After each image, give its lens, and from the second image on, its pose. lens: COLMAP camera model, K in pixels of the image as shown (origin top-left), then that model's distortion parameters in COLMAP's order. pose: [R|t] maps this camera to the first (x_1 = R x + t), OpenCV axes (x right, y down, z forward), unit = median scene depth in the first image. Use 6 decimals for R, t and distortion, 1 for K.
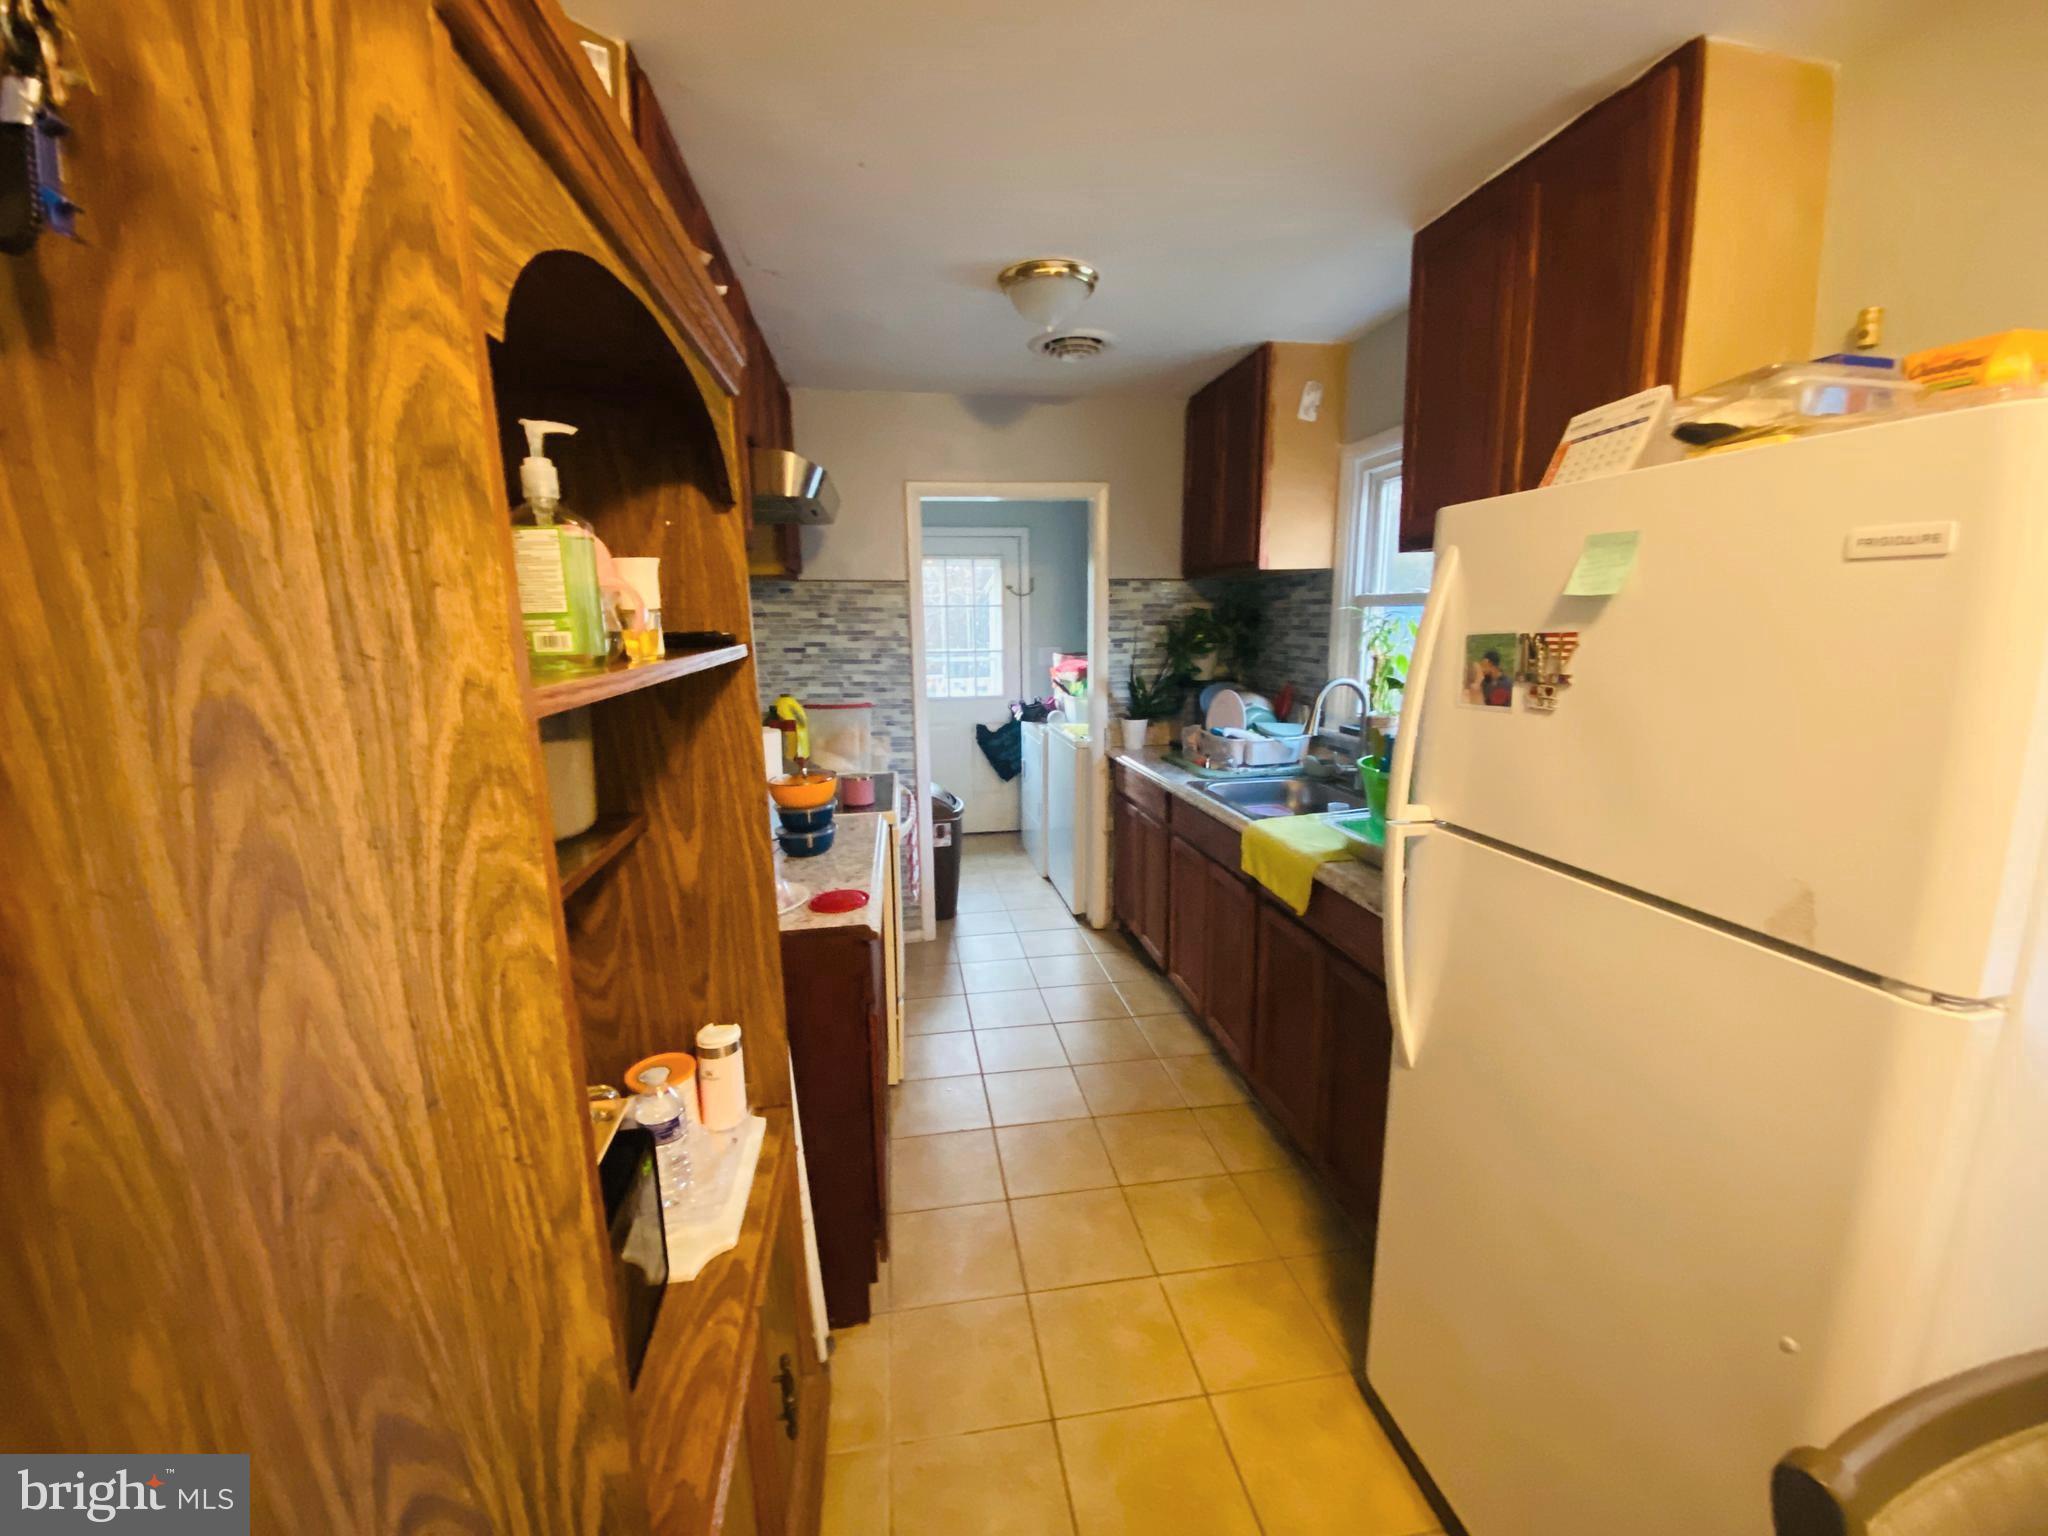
lens RADIAL K [[842.0, 0, 1030.2], [0, 842.0, 784.7], [0, 0, 1]] dist [0.007969, -0.013166]
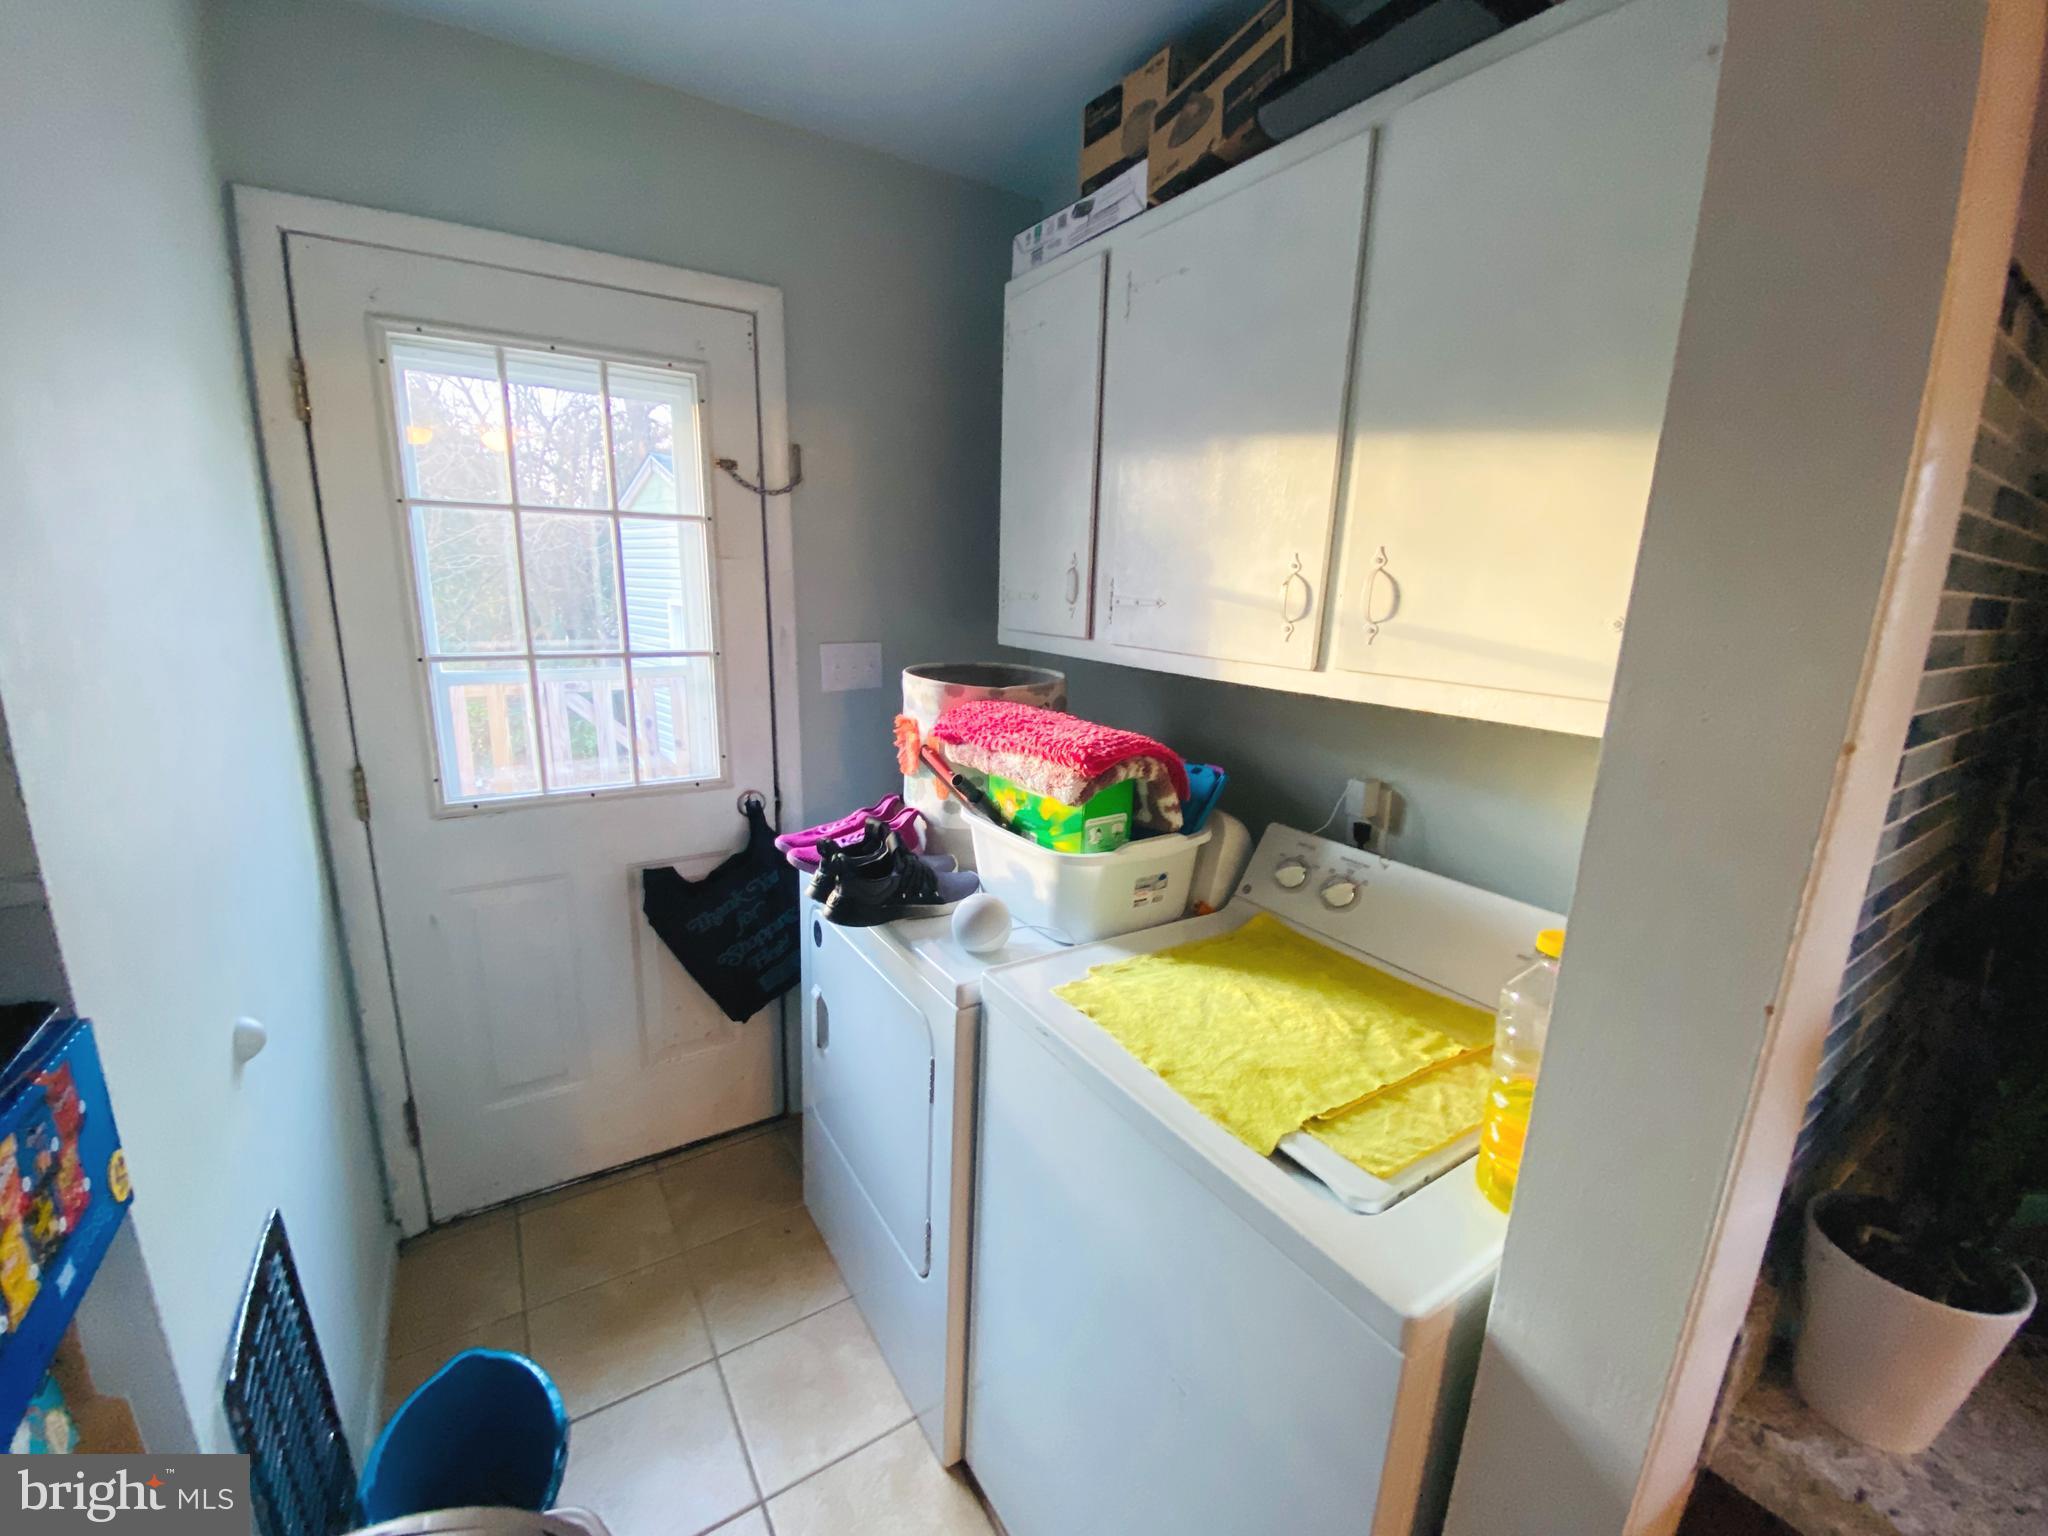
lens RADIAL K [[842.0, 0, 1029.0], [0, 842.0, 758.1], [0, 0, 1]] dist [0.007969, -0.013166]
pose [[0.914662, -0.053798, 0.400624, -0.157734], [0.043273, 0.998440, 0.035280, -0.349652], [-0.401897, -0.014933, 0.915563, 1.803365]]
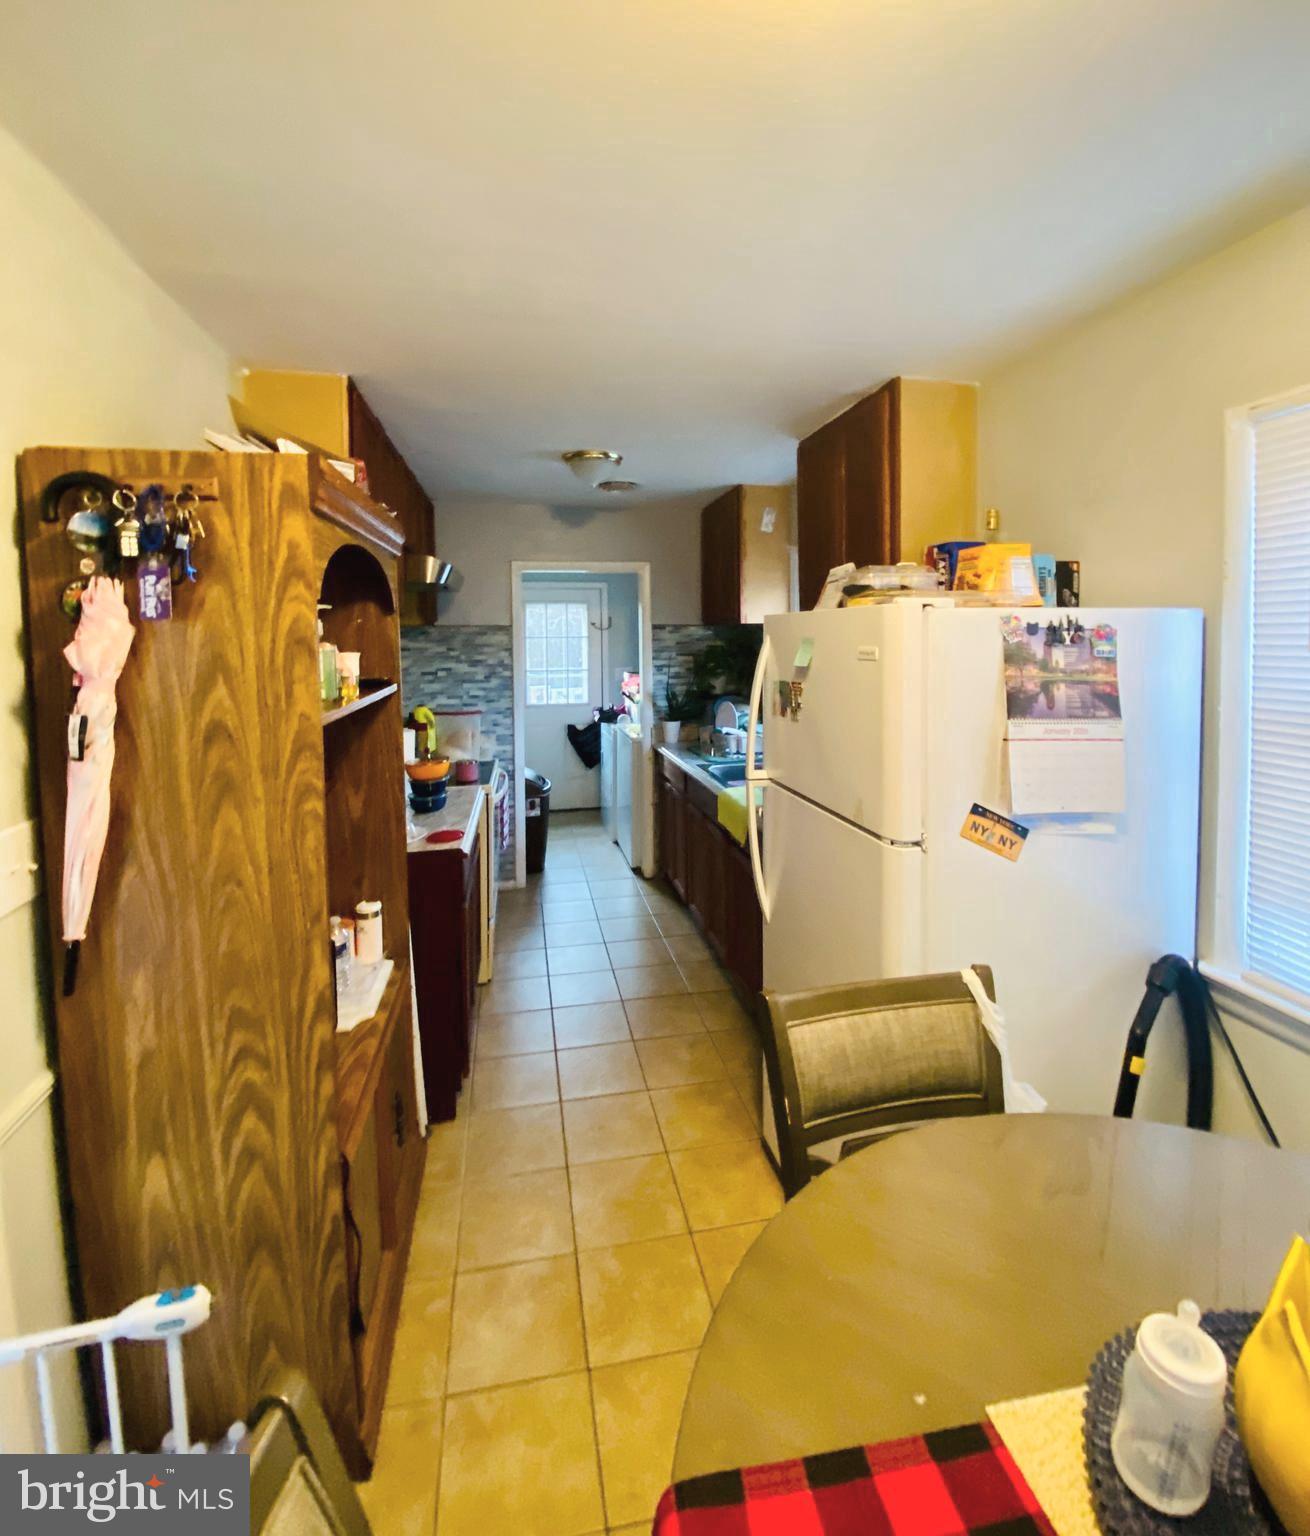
lens RADIAL K [[723.7, 0, 661.4], [0, 723.7, 664.1], [0, 0, 1]] dist [-0.001995, -0.000943]
pose [[0.999449, 0.000930, 0.033178, 0.130991], [0.004174, 0.988148, -0.153447, 0.025223], [-0.032927, 0.153501, 0.987600, -0.406956]]
